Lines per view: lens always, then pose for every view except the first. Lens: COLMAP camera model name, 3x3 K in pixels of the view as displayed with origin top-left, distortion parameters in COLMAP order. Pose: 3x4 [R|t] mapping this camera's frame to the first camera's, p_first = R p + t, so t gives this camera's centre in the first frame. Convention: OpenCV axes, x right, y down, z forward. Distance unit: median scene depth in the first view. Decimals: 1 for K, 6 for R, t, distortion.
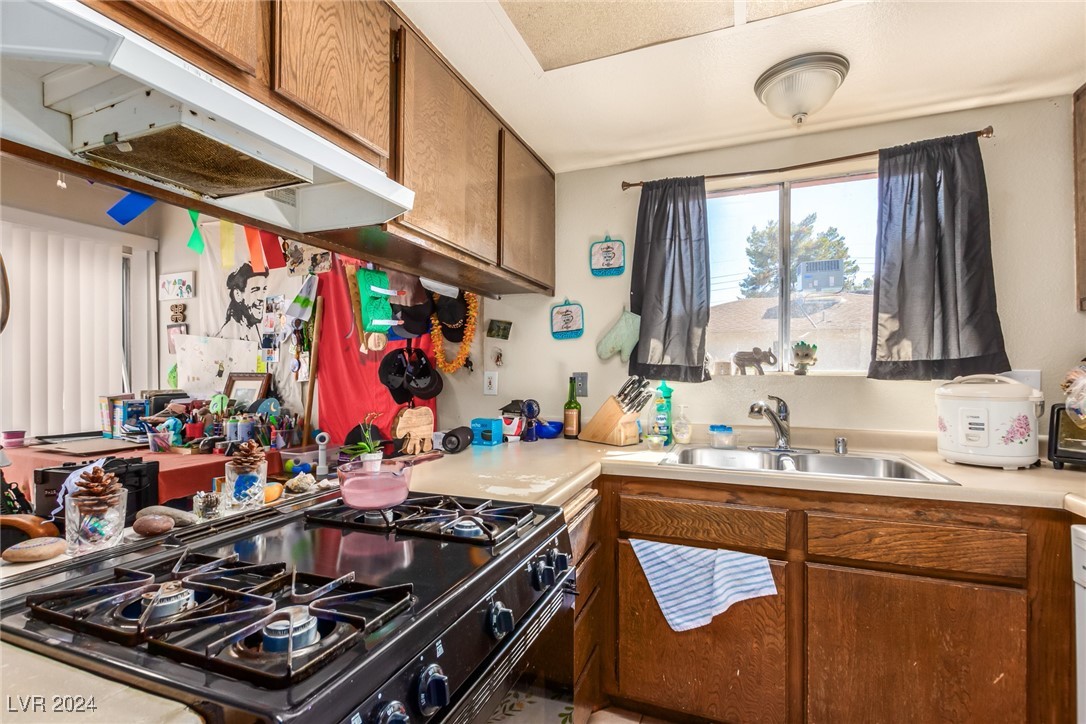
lens RADIAL K [[502.2, 0, 544.7], [0, 502.2, 368.0], [0, 0, 1]] dist [0.000239, -0.000061]
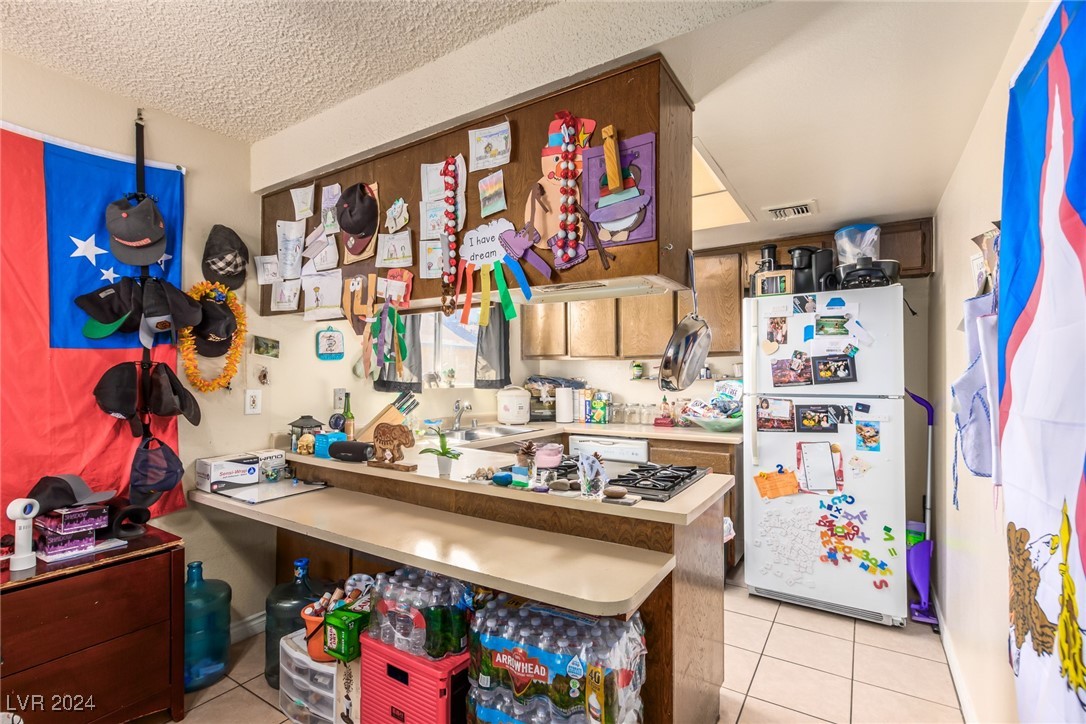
lens RADIAL K [[502.2, 0, 542.8], [0, 502.2, 367.8], [0, 0, 1]] dist [0.000239, -0.000061]
pose [[0.206143, 0.018501, 0.978347, -0.946095], [-0.003601, 0.999829, -0.018148, -0.020085], [-0.978515, 0.000218, 0.206174, 0.263619]]
